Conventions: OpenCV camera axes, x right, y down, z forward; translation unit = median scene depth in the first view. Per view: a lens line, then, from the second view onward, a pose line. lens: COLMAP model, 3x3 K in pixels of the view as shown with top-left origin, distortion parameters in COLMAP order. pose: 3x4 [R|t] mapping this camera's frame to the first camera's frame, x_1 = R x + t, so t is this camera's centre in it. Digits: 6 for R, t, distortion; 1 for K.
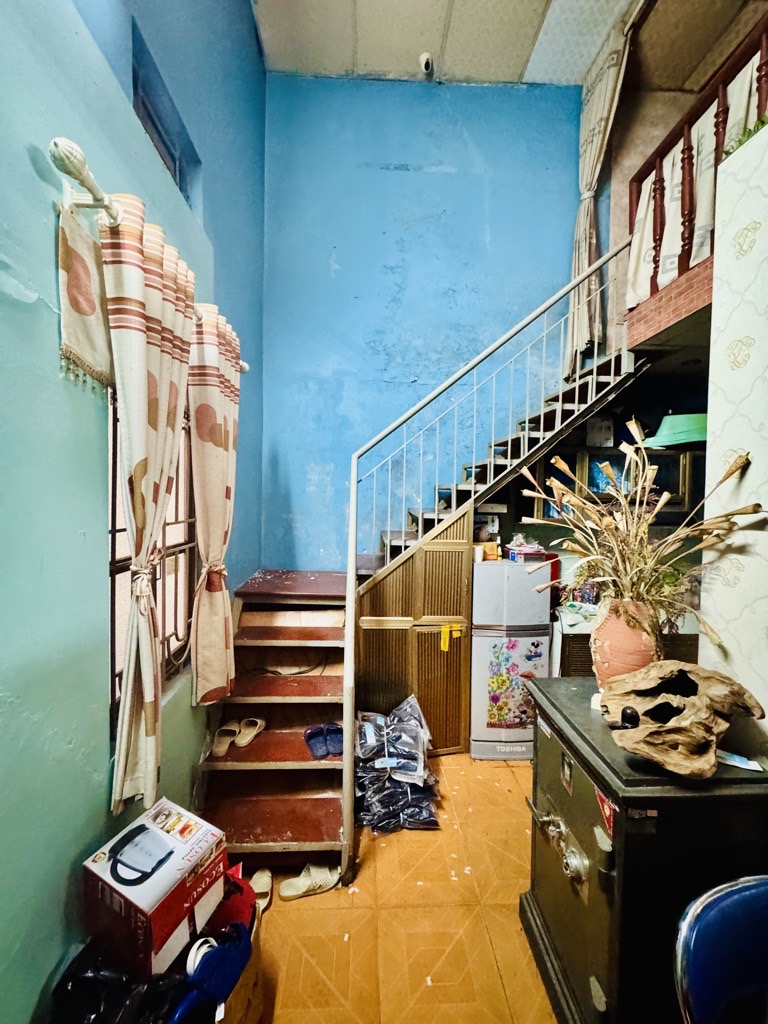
lens RADIAL K [[406.3, 0, 384.8], [0, 406.3, 512.0], [0, 0, 1]] dist [-0.001641, 0.000457]
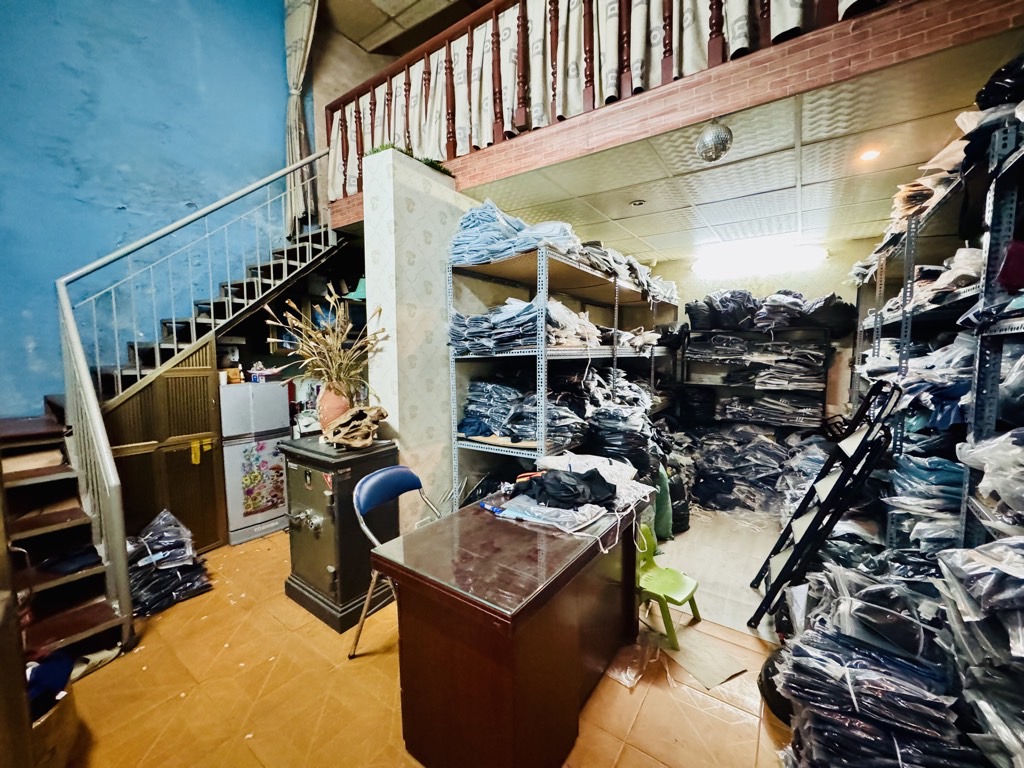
lens RADIAL K [[406.3, 0, 511.2], [0, 406.3, 386.1], [0, 0, 1]] dist [-0.001641, 0.000457]
pose [[0.615805, -0.083879, 0.783421, -0.185255], [0.032463, 0.996174, 0.081140, 0.059503], [-0.787230, -0.024534, 0.616172, -0.401492]]
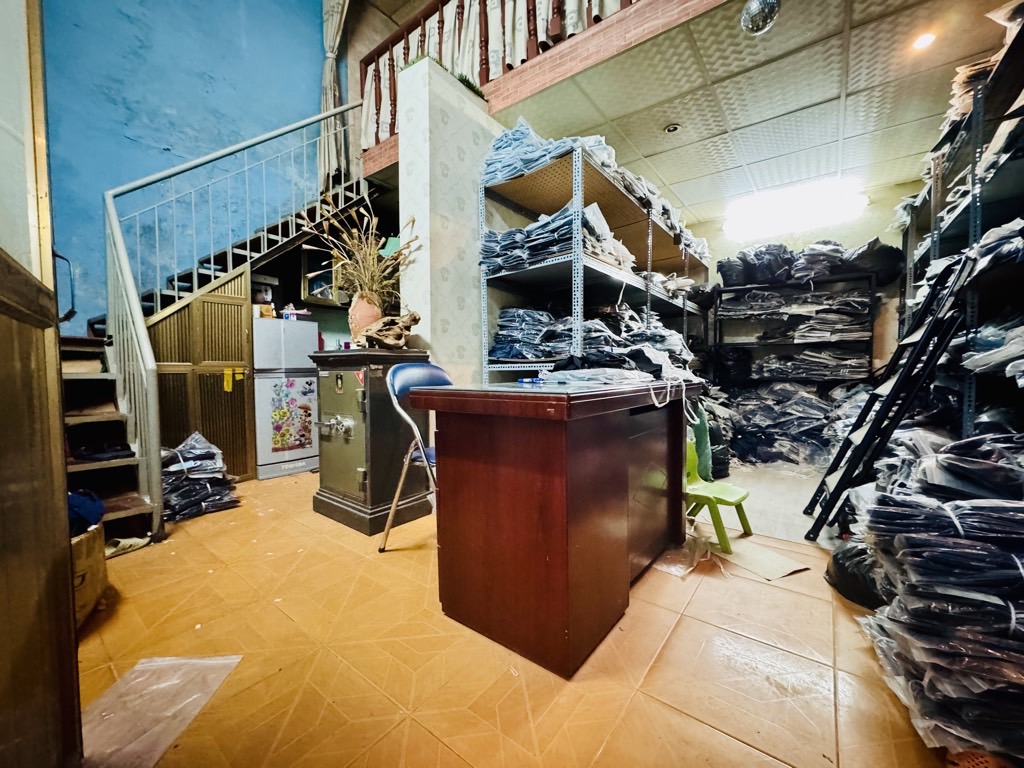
lens RADIAL K [[406.3, 0, 511.2], [0, 406.3, 387.3], [0, 0, 1]] dist [-0.001641, 0.000457]
pose [[0.650558, -0.048966, 0.757877, -0.202907], [0.032182, 0.998800, 0.036908, 0.315014], [-0.758775, 0.000379, 0.651353, -0.357849]]
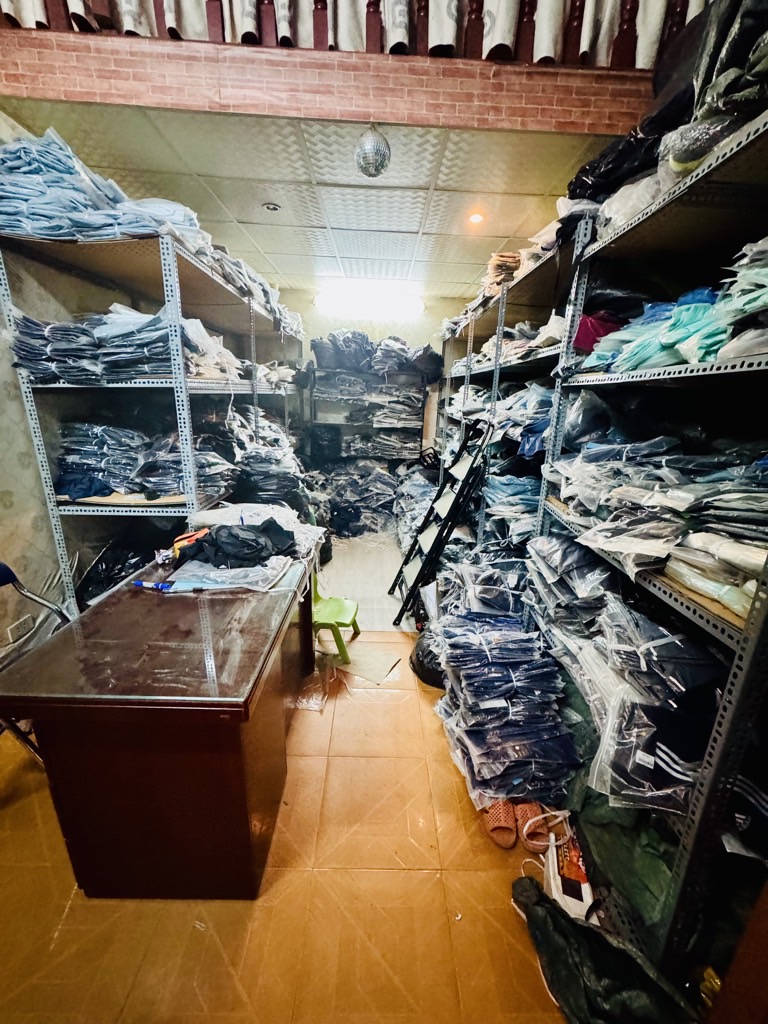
lens RADIAL K [[406.3, 0, 382.8], [0, 406.3, 512.9], [0, 0, 1]] dist [-0.001641, 0.000457]
pose [[0.036796, -0.294650, 0.954897, -0.166066], [-0.009242, 0.955402, 0.295162, 0.062849], [-0.999280, -0.019686, 0.032432, -0.276257]]
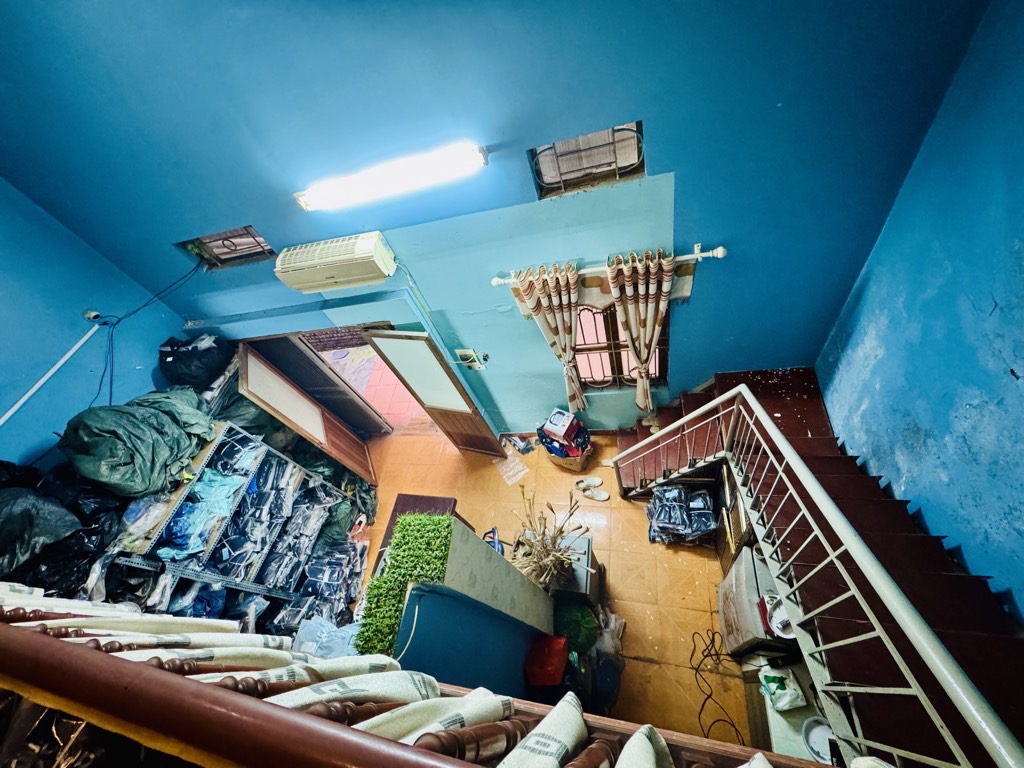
lens RADIAL K [[406.3, 0, 507.6], [0, 406.3, 391.4], [0, 0, 1]] dist [-0.001641, 0.000457]
pose [[-0.209301, 0.818838, -0.534506, 0.561884], [0.259205, 0.573518, 0.777104, -1.012258], [0.942871, 0.024102, -0.332285, 0.778324]]
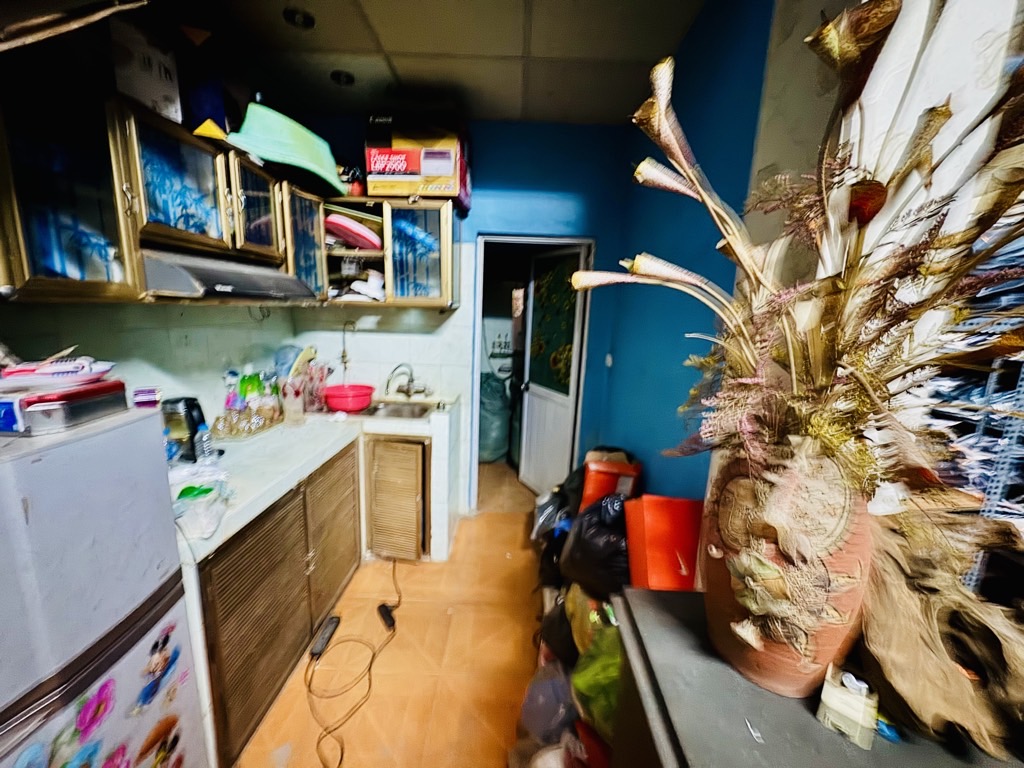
lens RADIAL K [[406.3, 0, 511.8], [0, 406.3, 385.4], [0, 0, 1]] dist [-0.001641, 0.000457]
pose [[0.063933, -0.198866, 0.977939, 0.094676], [-0.007298, 0.979825, 0.199726, 0.039210], [-0.997927, -0.019906, 0.061192, 0.690757]]
